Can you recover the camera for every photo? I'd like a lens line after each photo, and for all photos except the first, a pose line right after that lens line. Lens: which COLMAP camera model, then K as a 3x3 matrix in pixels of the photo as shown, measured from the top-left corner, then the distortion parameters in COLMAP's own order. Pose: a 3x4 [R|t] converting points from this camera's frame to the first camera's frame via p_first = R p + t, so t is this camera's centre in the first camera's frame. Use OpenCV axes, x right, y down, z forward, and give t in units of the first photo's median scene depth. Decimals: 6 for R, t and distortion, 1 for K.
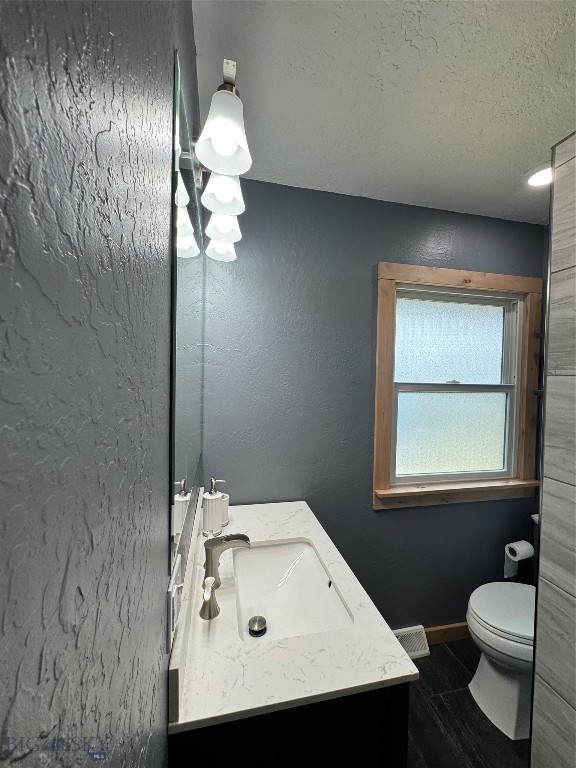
lens RADIAL K [[303.0, 0, 290.8], [0, 303.0, 382.9], [0, 0, 1]] dist [-0.002631, -0.000262]
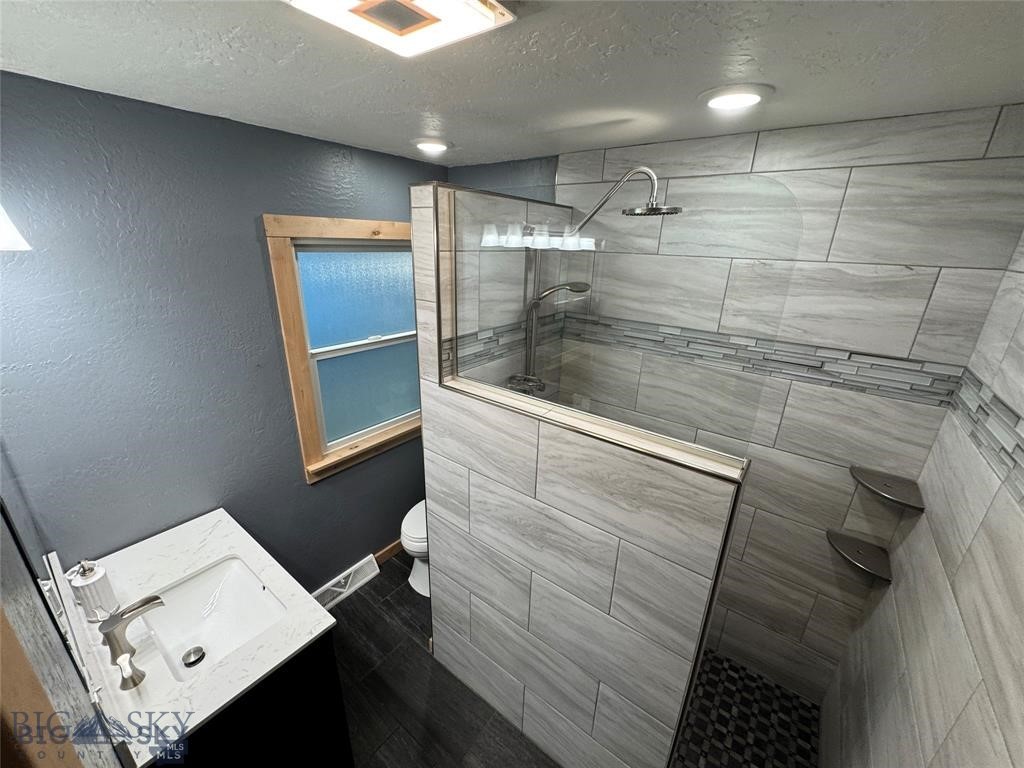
lens RADIAL K [[404.0, 0, 505.3], [0, 404.0, 382.2], [0, 0, 1]] dist [-0.002631, -0.000262]
pose [[0.769059, -0.212676, 0.602758, 0.054333], [0.002972, 0.944200, 0.329358, -0.364745], [-0.639171, -0.251505, 0.726777, -0.309213]]
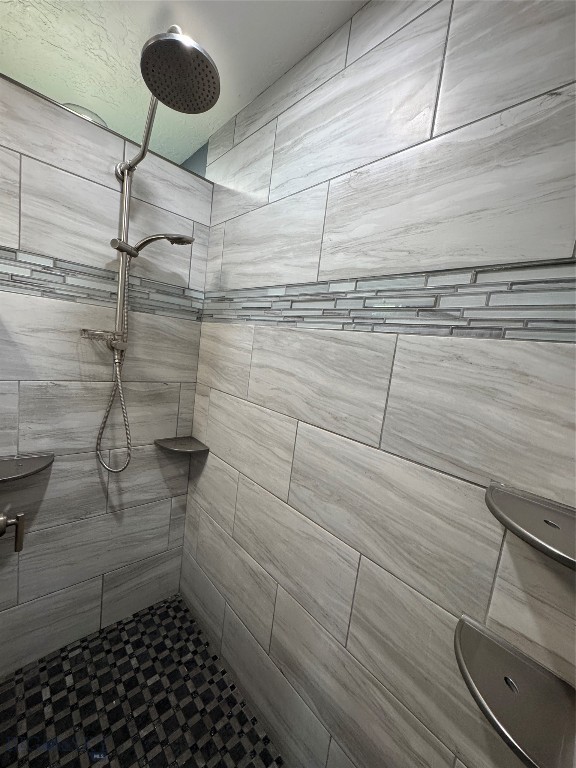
lens RADIAL K [[303.0, 0, 285.0], [0, 303.0, 381.8], [0, 0, 1]] dist [-0.002631, -0.000262]
pose [[0.869020, 0.023908, 0.494199, 0.911772], [-0.090320, 0.989714, 0.110943, 0.045969], [-0.486463, -0.141048, 0.862241, -0.378131]]
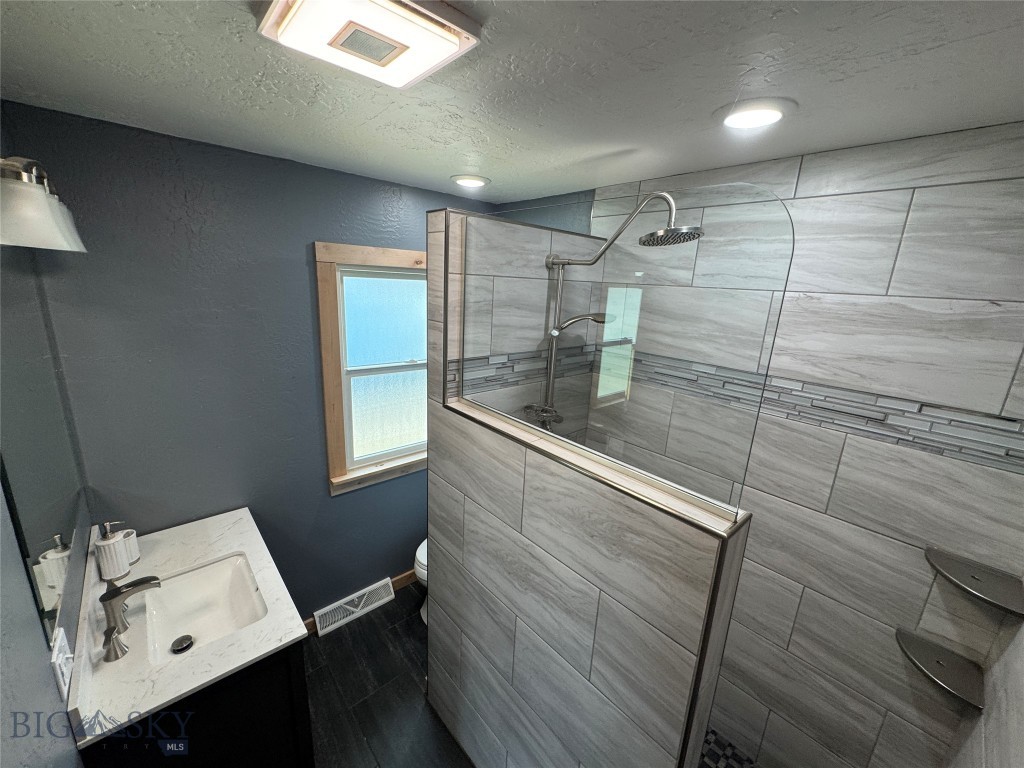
lens RADIAL K [[404.0, 0, 507.2], [0, 404.0, 382.1], [0, 0, 1]] dist [-0.002631, -0.000262]
pose [[0.876173, -0.095510, 0.472439, 0.212488], [-0.020933, 0.971706, 0.235265, -0.320025], [-0.481542, -0.216023, 0.849383, -0.395451]]
